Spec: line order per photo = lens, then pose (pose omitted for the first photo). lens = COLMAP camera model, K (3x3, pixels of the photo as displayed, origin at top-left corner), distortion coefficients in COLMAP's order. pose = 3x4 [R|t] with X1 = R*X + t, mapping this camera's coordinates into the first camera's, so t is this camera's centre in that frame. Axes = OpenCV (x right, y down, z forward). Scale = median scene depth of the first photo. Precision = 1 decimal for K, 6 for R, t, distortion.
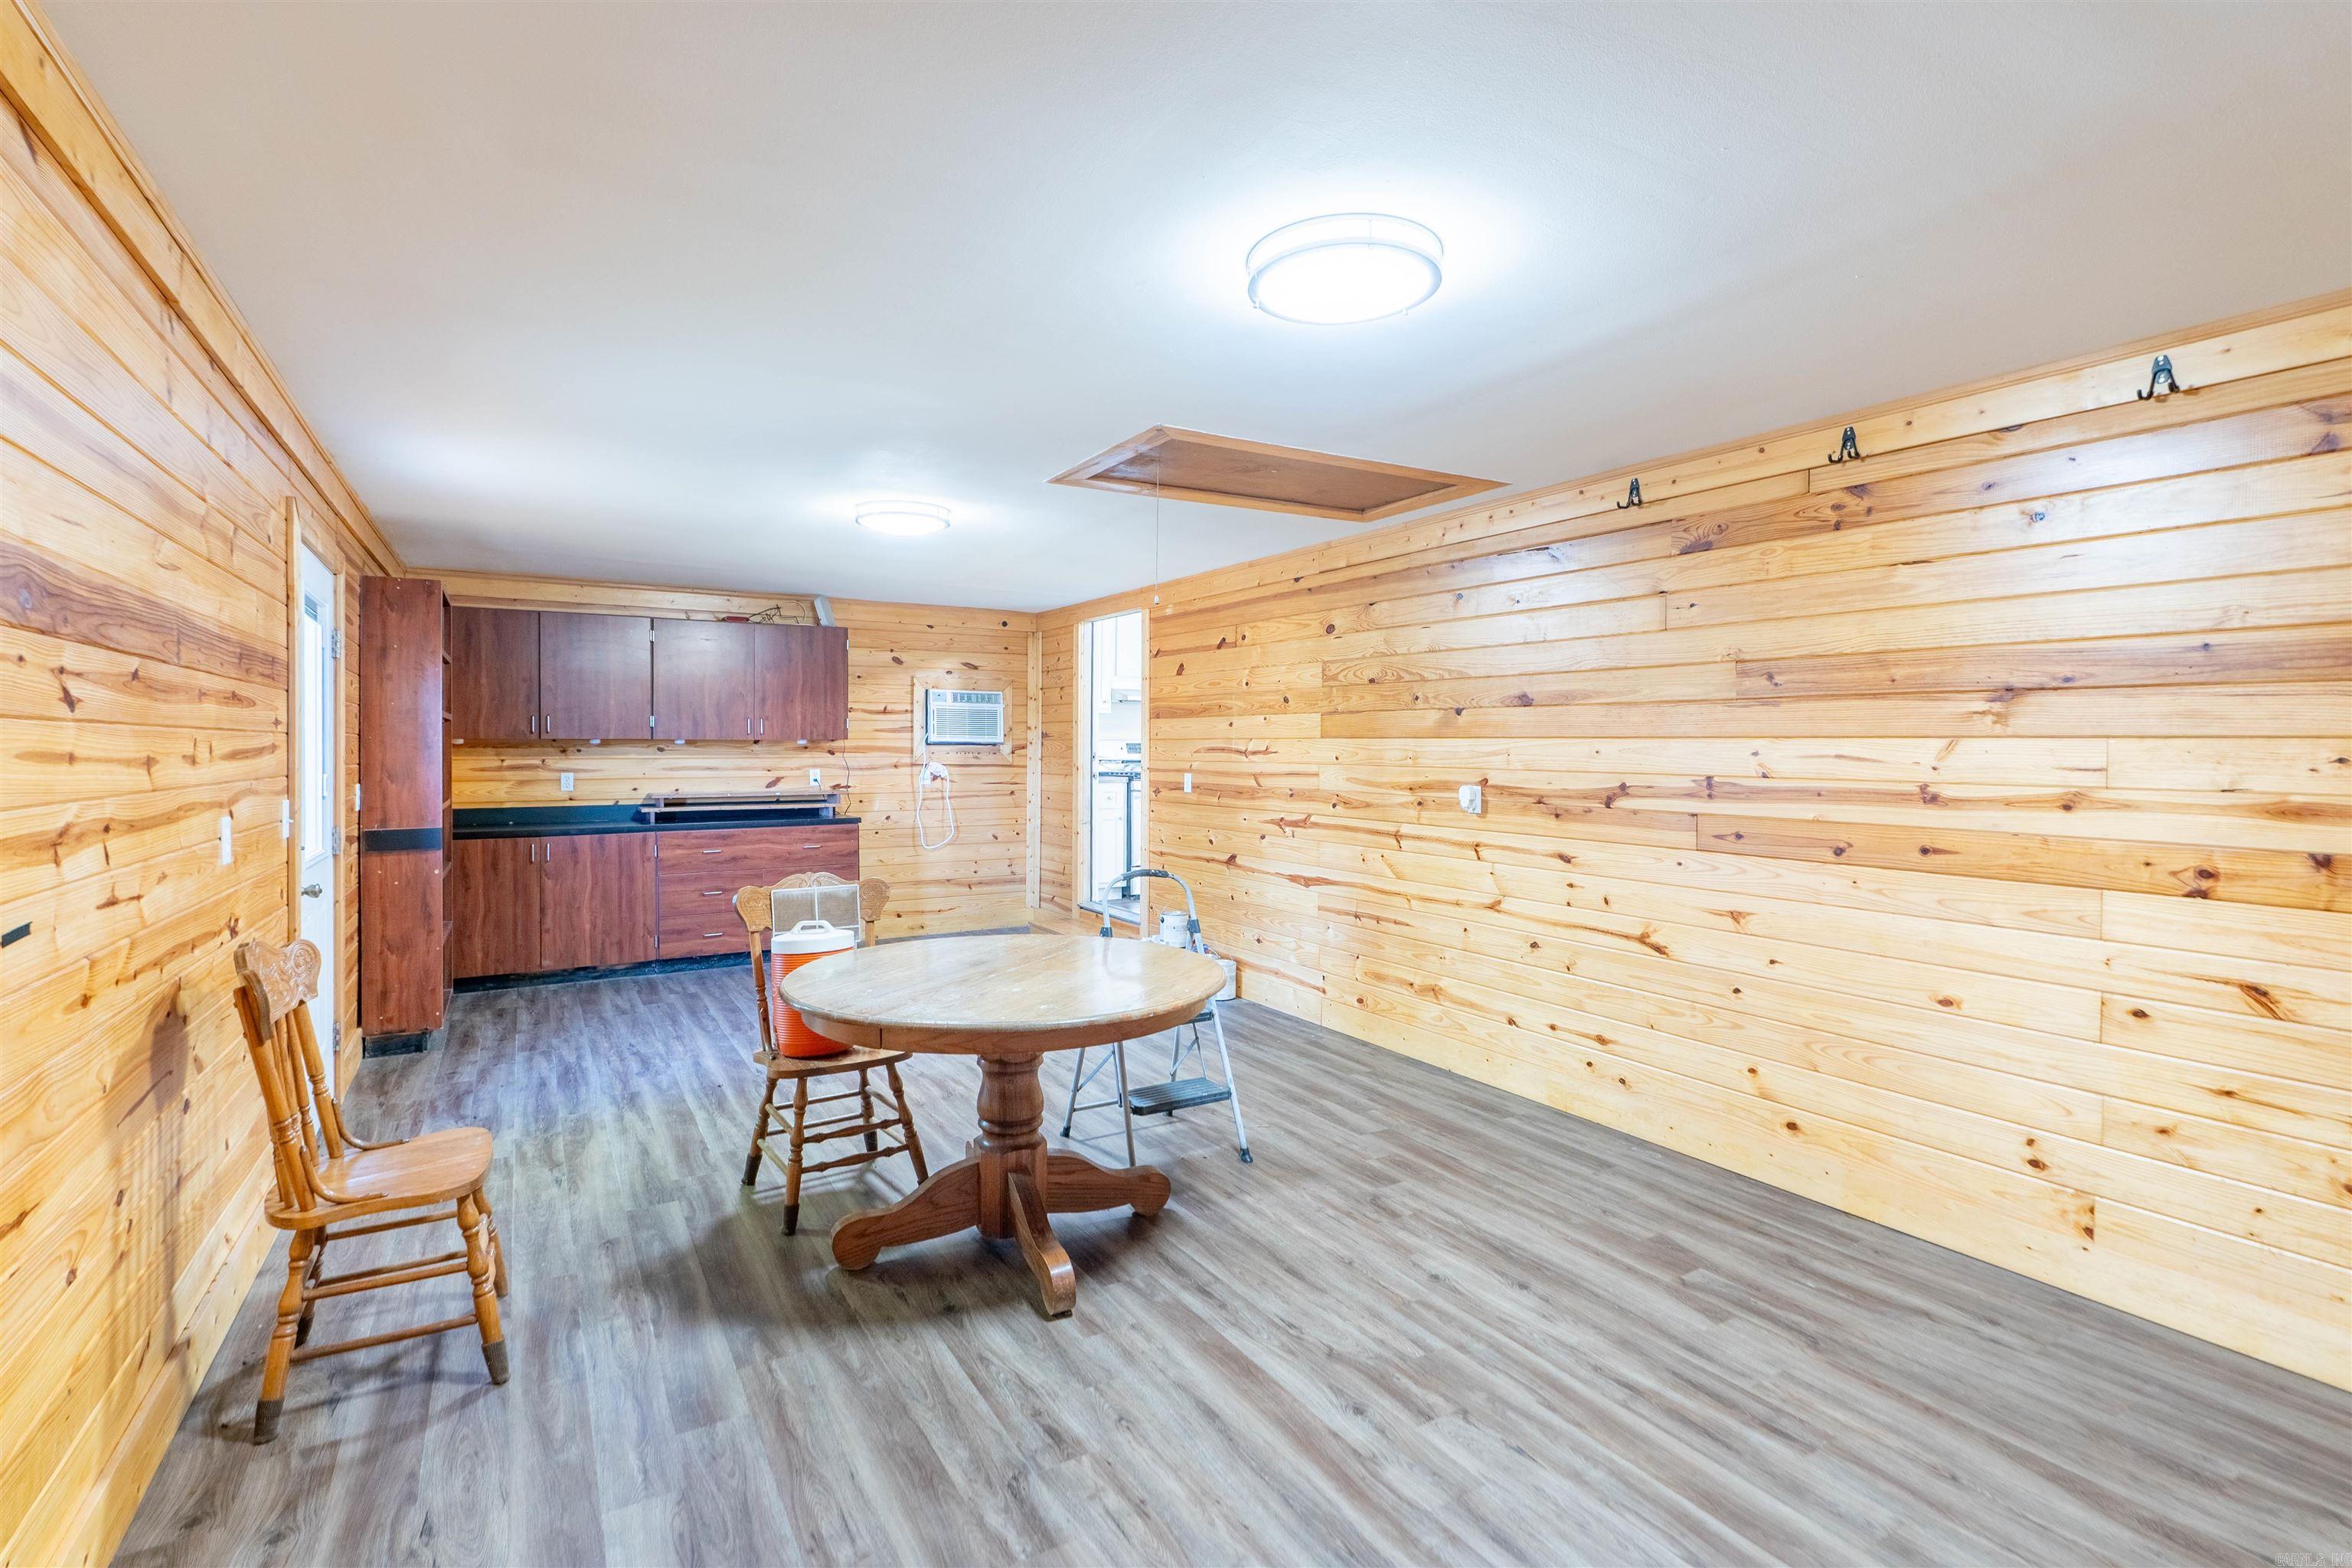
lens RADIAL K [[1094.6, 0, 1156.2], [0, 1094.6, 731.6], [0, 0, 1]] dist [-0.009361, 0.004940]
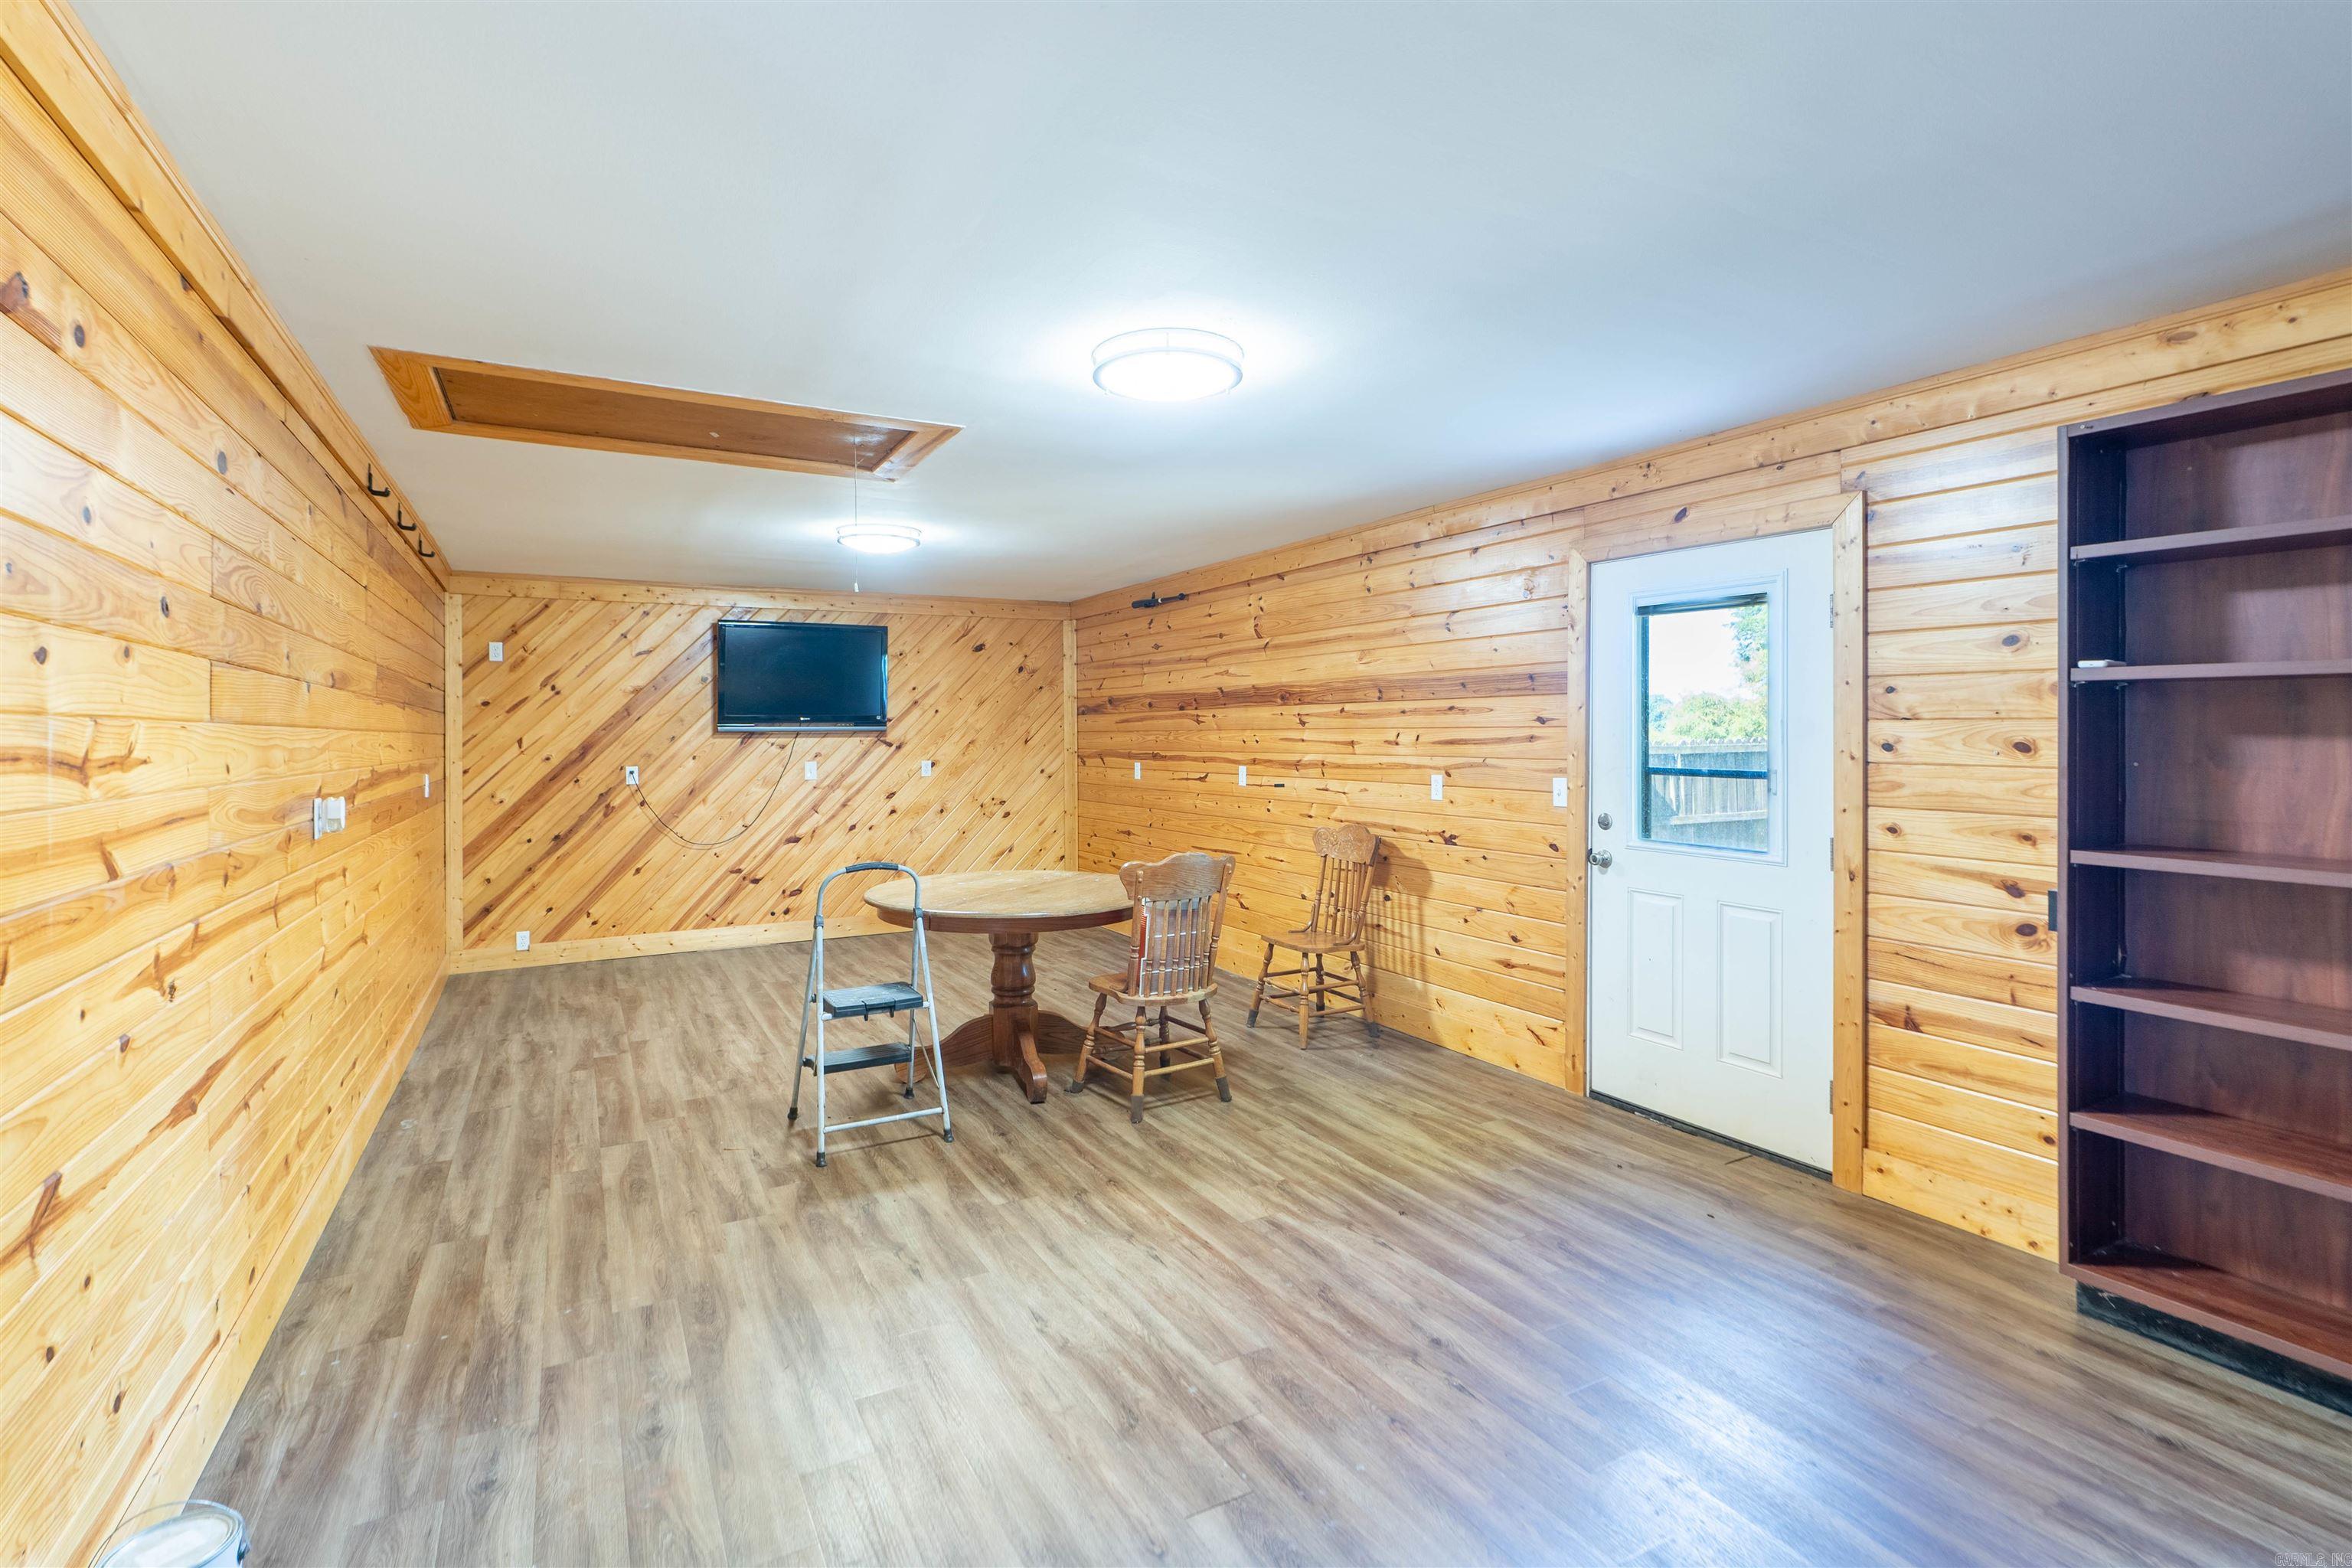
lens RADIAL K [[1094.6, 0, 1168.2], [0, 1094.6, 759.6], [0, 0, 1]] dist [-0.009361, 0.004940]
pose [[-0.999721, -0.000962, 0.023582, -0.243731], [-0.000719, 0.999947, 0.010270, 0.017889], [-0.023590, 0.010250, -0.999669, 1.596764]]
